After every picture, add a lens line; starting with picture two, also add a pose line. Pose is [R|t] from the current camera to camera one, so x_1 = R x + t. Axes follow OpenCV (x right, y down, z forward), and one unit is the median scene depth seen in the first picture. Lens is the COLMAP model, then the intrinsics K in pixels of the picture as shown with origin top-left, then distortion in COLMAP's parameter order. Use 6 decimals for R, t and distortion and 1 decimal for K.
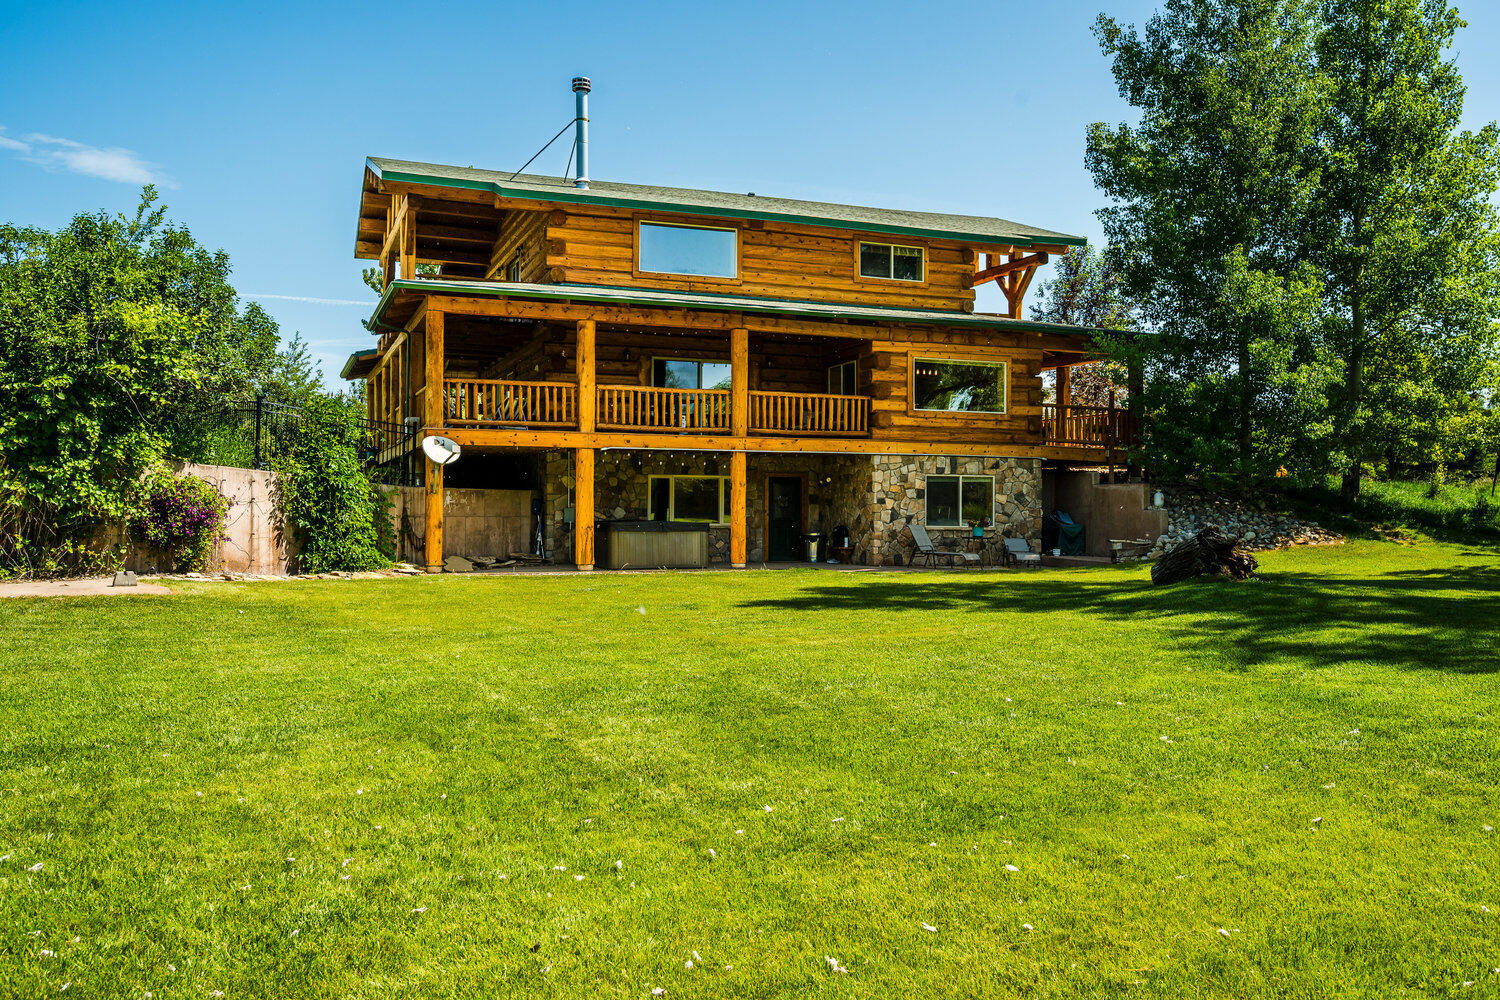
lens RADIAL K [[1331.7, 0, 748.7], [0, 1331.7, 501.6], [0, 0, 1]] dist [-0.012369, 0.005529]
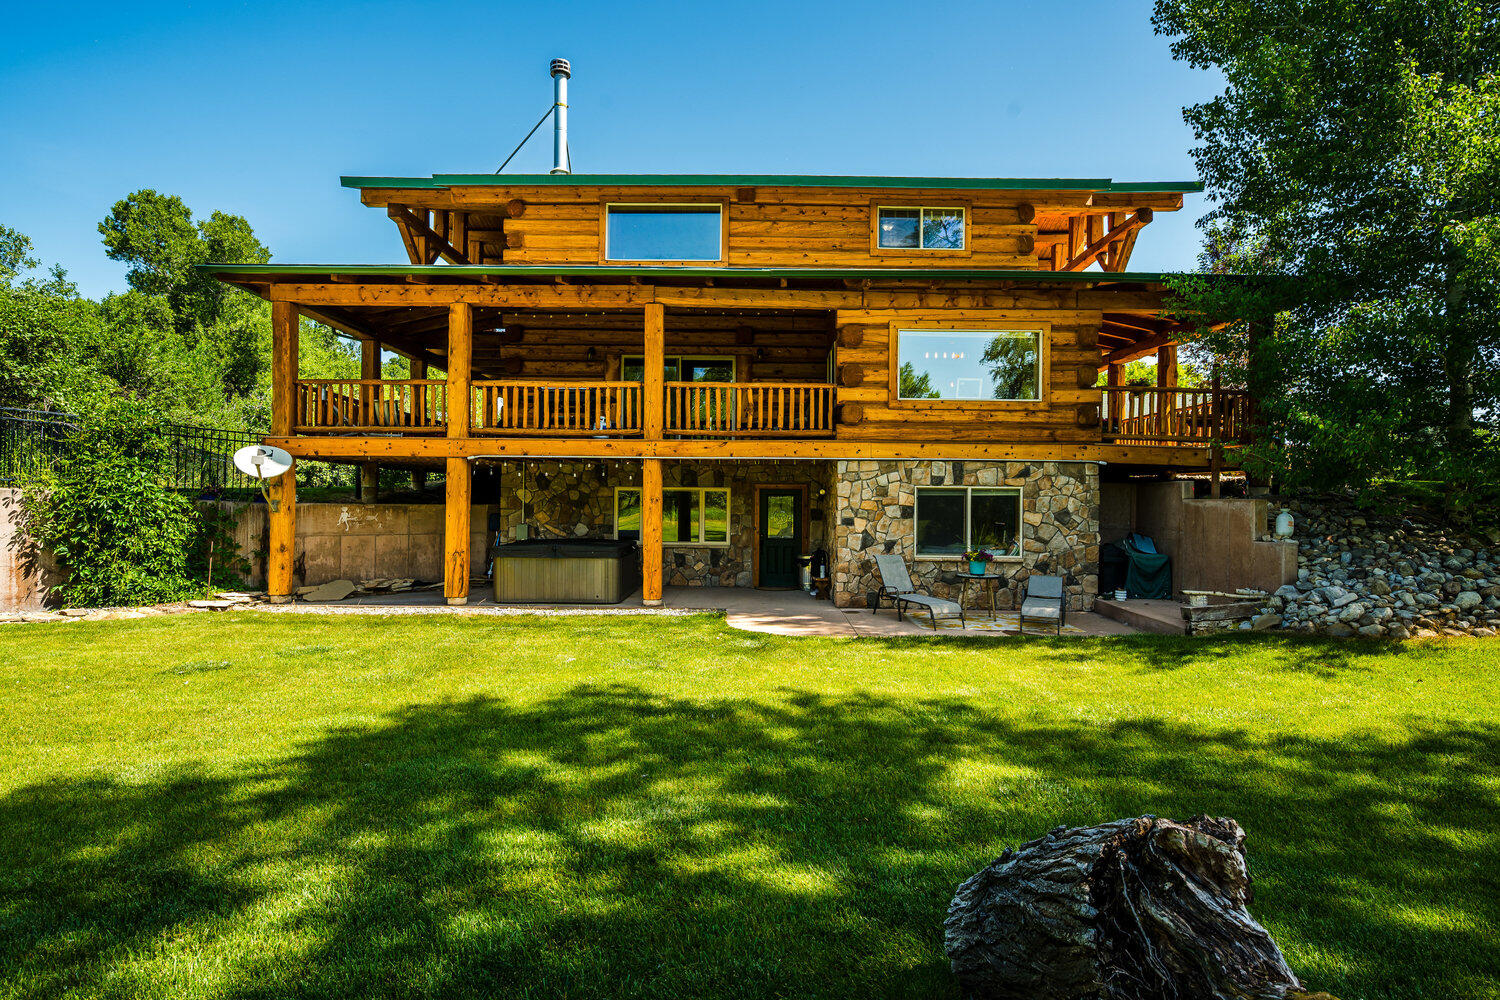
lens RADIAL K [[784.3, 0, 753.7], [0, 784.3, 492.8], [0, 0, 1]] dist [-0.002761, -0.000084]
pose [[0.927578, -0.000389, -0.373630, 0.212283], [-0.001080, 0.999992, -0.003723, -0.014779], [0.373629, 0.003857, 0.927570, 0.559350]]
